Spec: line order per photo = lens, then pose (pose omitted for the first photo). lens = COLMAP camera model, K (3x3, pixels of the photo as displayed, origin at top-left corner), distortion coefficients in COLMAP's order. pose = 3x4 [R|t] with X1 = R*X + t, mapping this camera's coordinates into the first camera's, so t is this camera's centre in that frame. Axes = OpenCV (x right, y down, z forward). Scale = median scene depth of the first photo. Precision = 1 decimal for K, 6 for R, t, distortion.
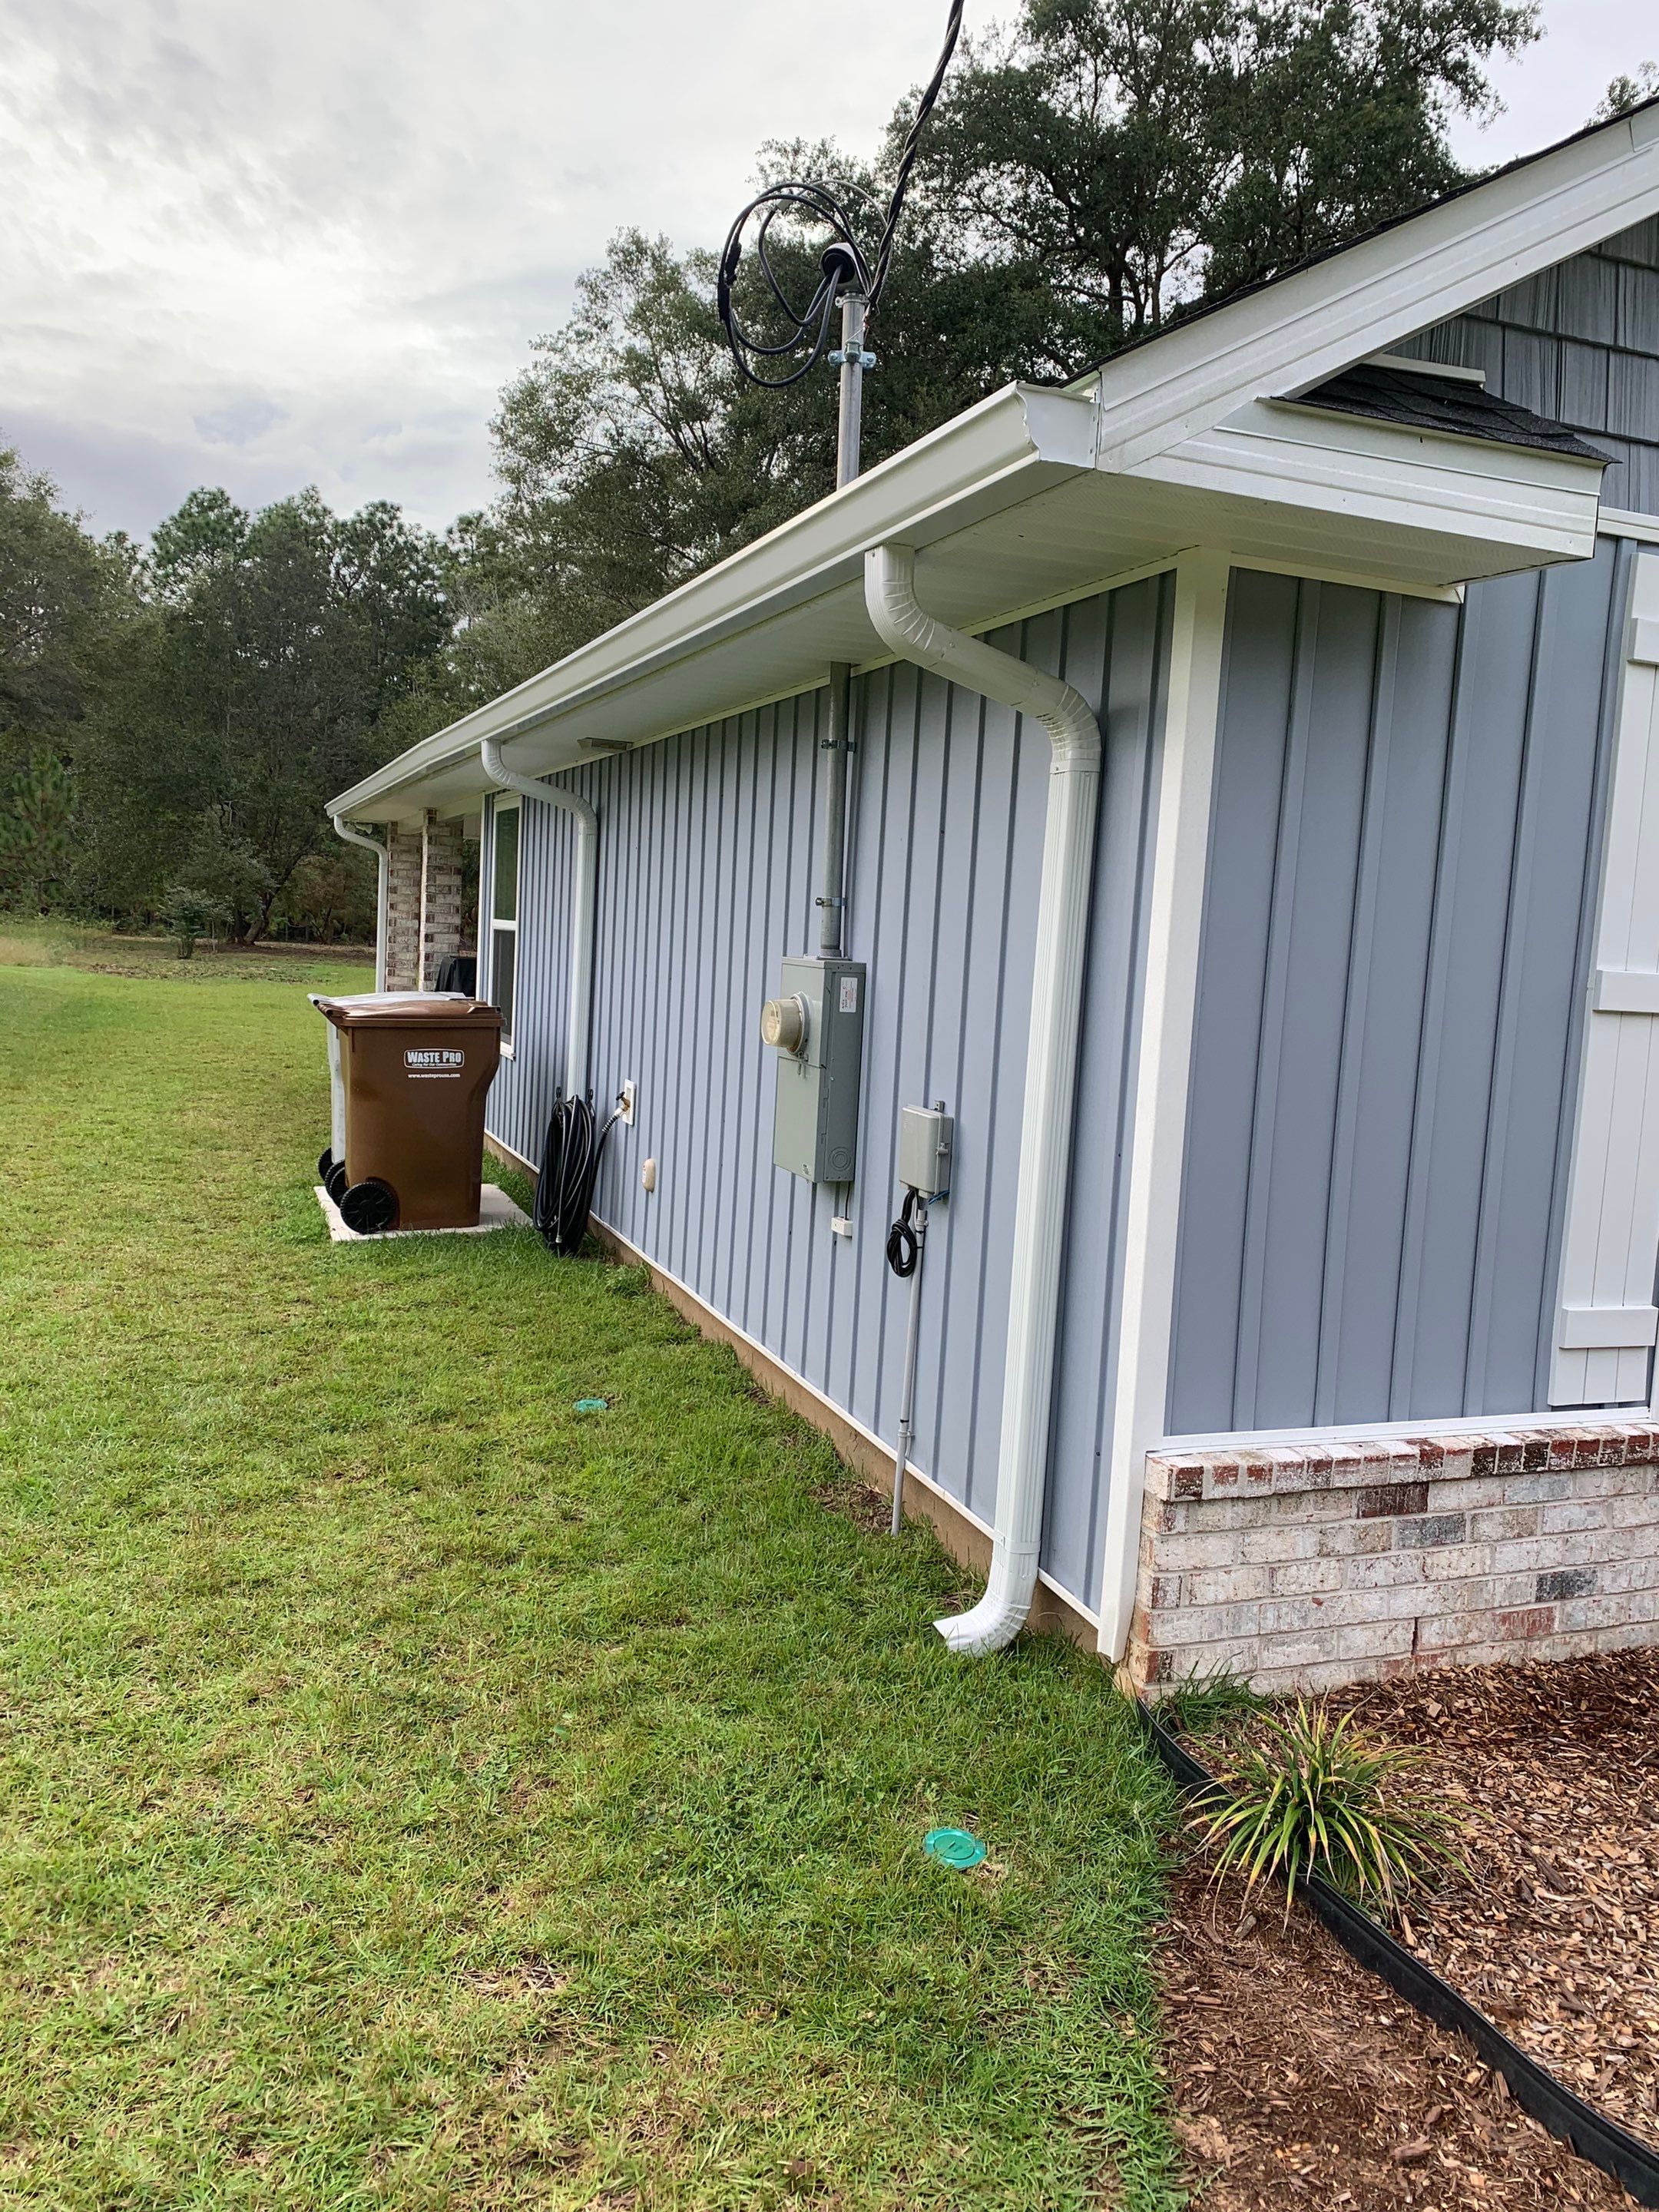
lens RADIAL K [[1674.9, 0, 834.7], [0, 1674.9, 1090.9], [0, 0, 1]] dist [0.092651, -0.126895]
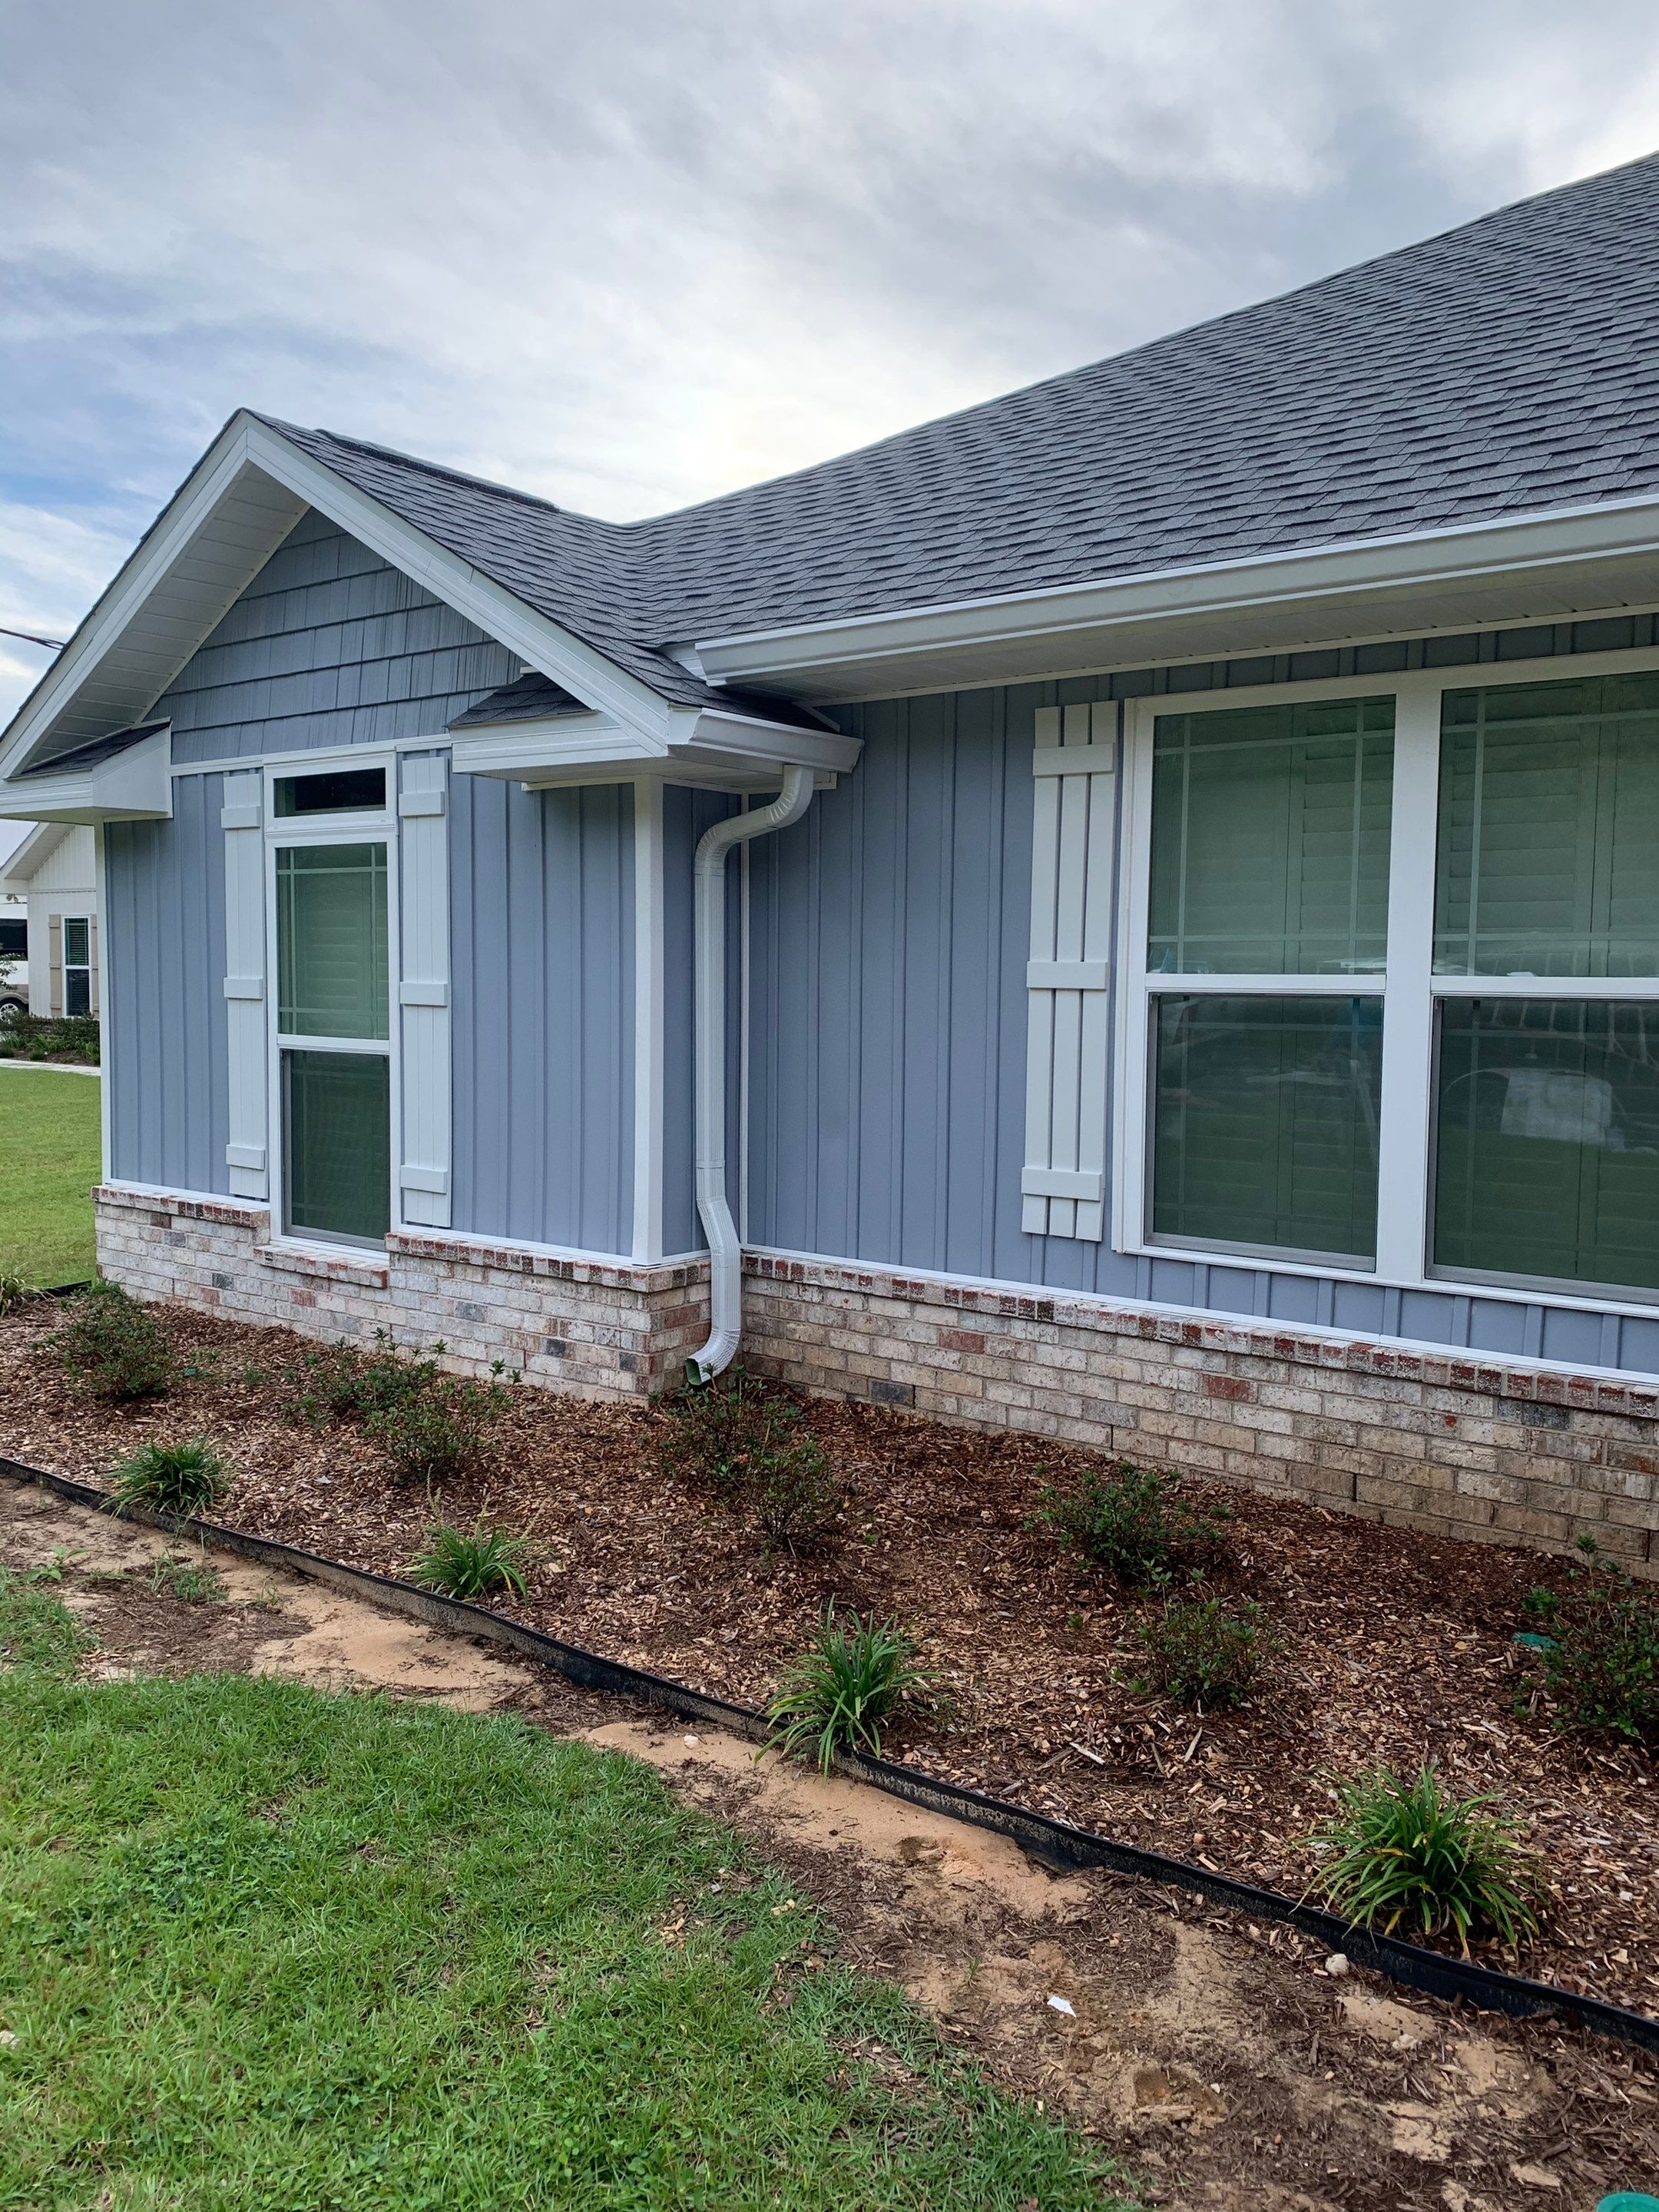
lens RADIAL K [[1674.9, 0, 834.7], [0, 1674.9, 1090.9], [0, 0, 1]] dist [0.092651, -0.126895]
pose [[0.511514, 0.011999, -0.859191, 0.253256], [-0.067185, 0.997400, -0.026069, 0.006733], [0.856644, 0.071060, 0.510991, 0.057682]]
